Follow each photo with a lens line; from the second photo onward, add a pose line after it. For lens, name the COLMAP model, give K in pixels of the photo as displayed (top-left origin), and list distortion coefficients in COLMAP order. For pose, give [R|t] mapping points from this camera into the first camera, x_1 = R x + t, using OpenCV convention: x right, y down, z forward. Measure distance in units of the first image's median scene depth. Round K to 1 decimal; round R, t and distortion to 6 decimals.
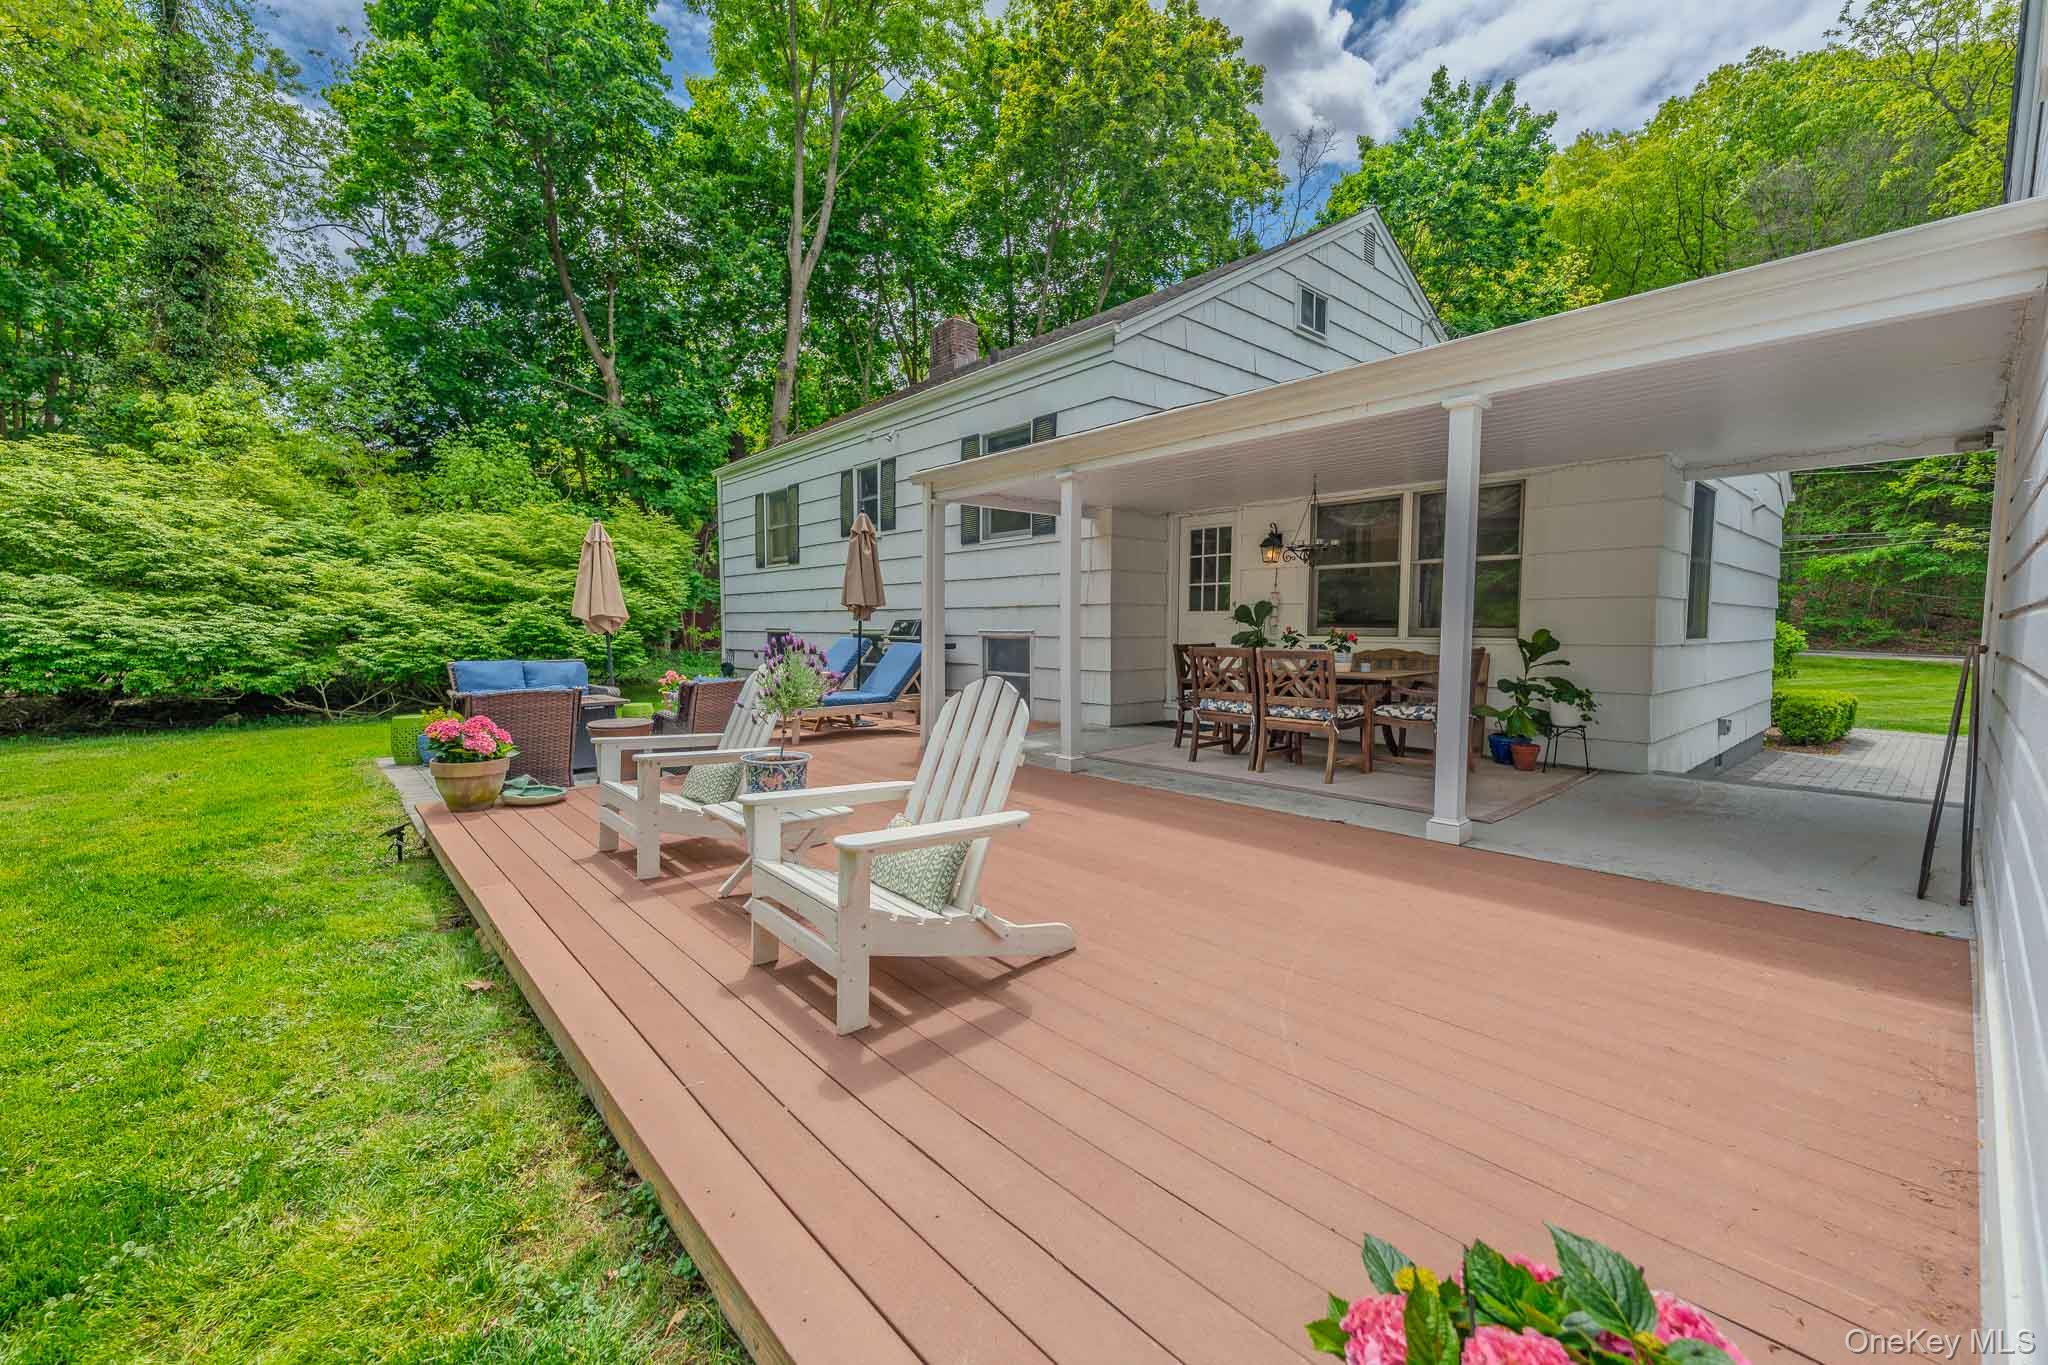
lens RADIAL K [[824.4, 0, 1023.2], [0, 824.4, 684.1], [0, 0, 1]] dist [-0.003920, -0.000522]
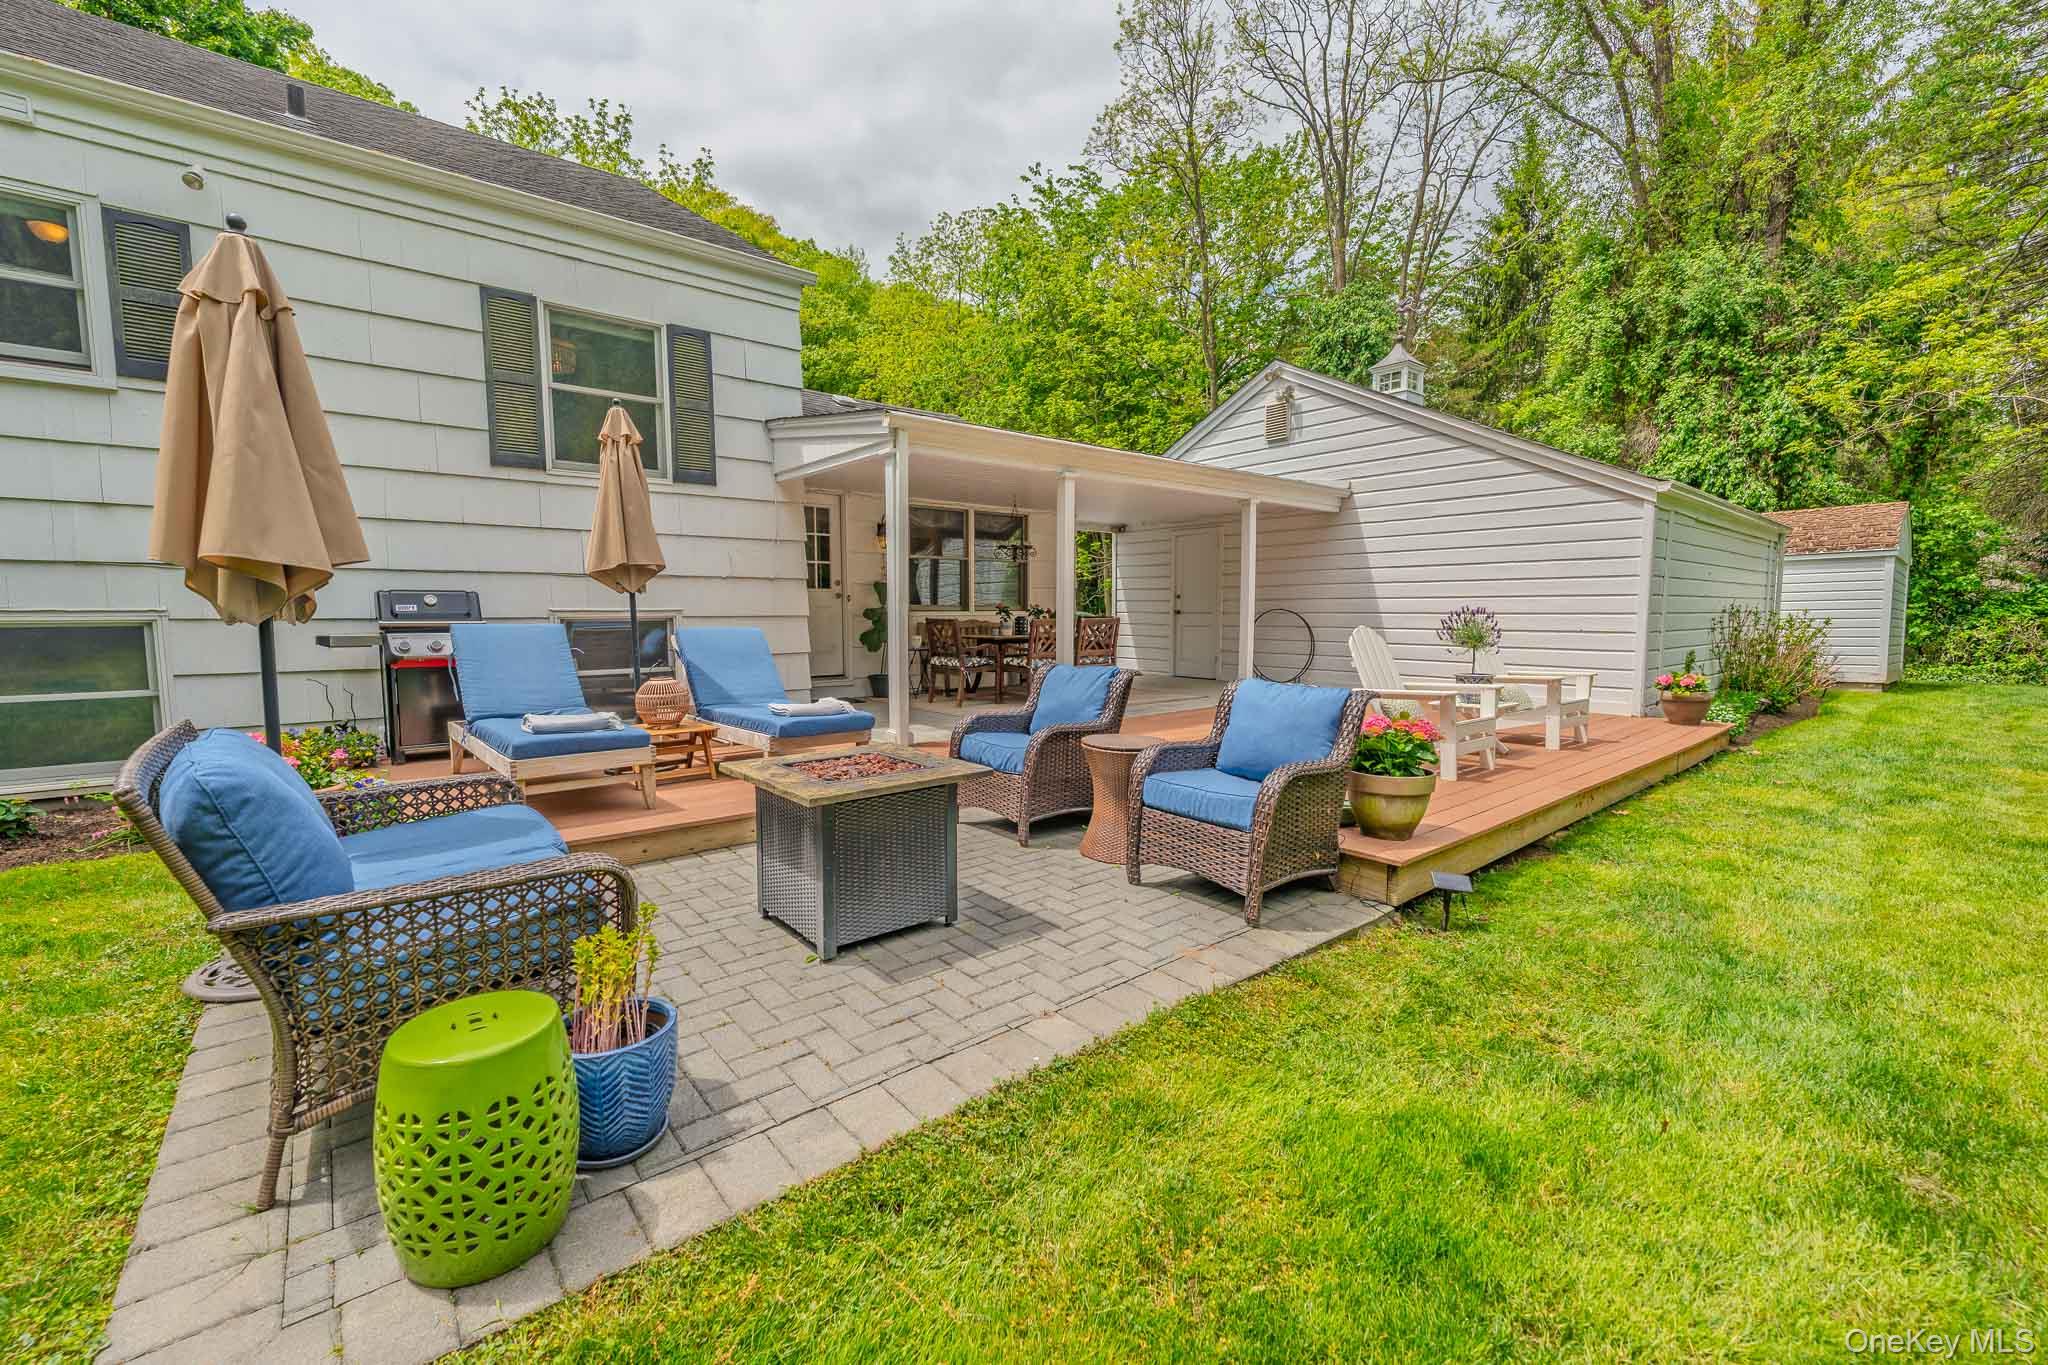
lens RADIAL K [[824.4, 0, 1023.2], [0, 824.4, 684.1], [0, 0, 1]] dist [-0.003920, -0.000522]
pose [[0.032759, -0.082947, 0.996015, -0.730987], [0.077407, 0.993768, 0.080214, -0.038937], [-0.996461, 0.074471, 0.038976, 0.697246]]
